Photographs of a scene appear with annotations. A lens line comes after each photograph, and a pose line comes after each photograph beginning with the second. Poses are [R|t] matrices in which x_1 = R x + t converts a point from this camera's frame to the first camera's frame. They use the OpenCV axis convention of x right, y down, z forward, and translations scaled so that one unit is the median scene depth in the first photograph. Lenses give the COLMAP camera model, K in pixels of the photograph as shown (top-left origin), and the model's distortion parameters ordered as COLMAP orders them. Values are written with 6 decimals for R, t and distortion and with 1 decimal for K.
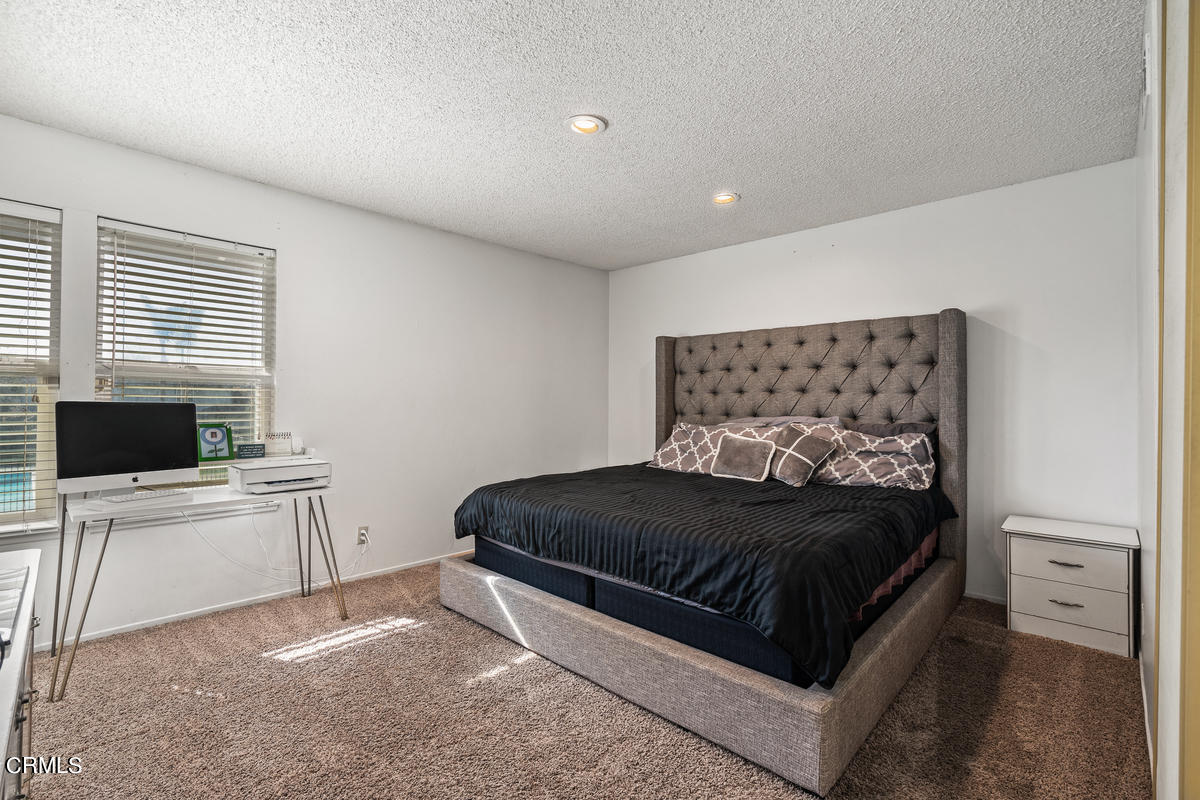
lens RADIAL K [[543.7, 0, 601.8], [0, 543.7, 399.2], [0, 0, 1]] dist [-0.008720, 0.005235]
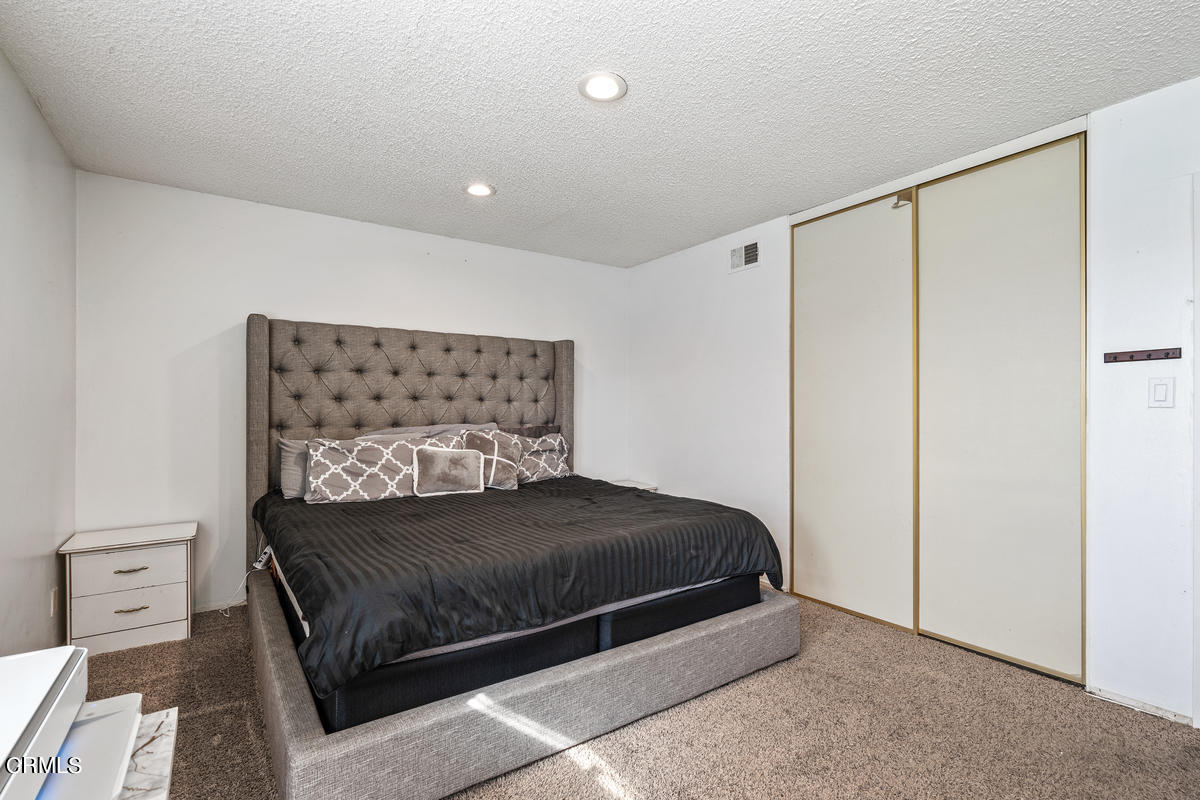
lens RADIAL K [[543.7, 0, 600.8], [0, 543.7, 404.8], [0, 0, 1]] dist [-0.008720, 0.005235]
pose [[0.214736, -0.002116, 0.976670, -0.576394], [-0.001820, 0.999995, 0.002567, -0.007066], [-0.976670, -0.002329, 0.214731, 0.543031]]
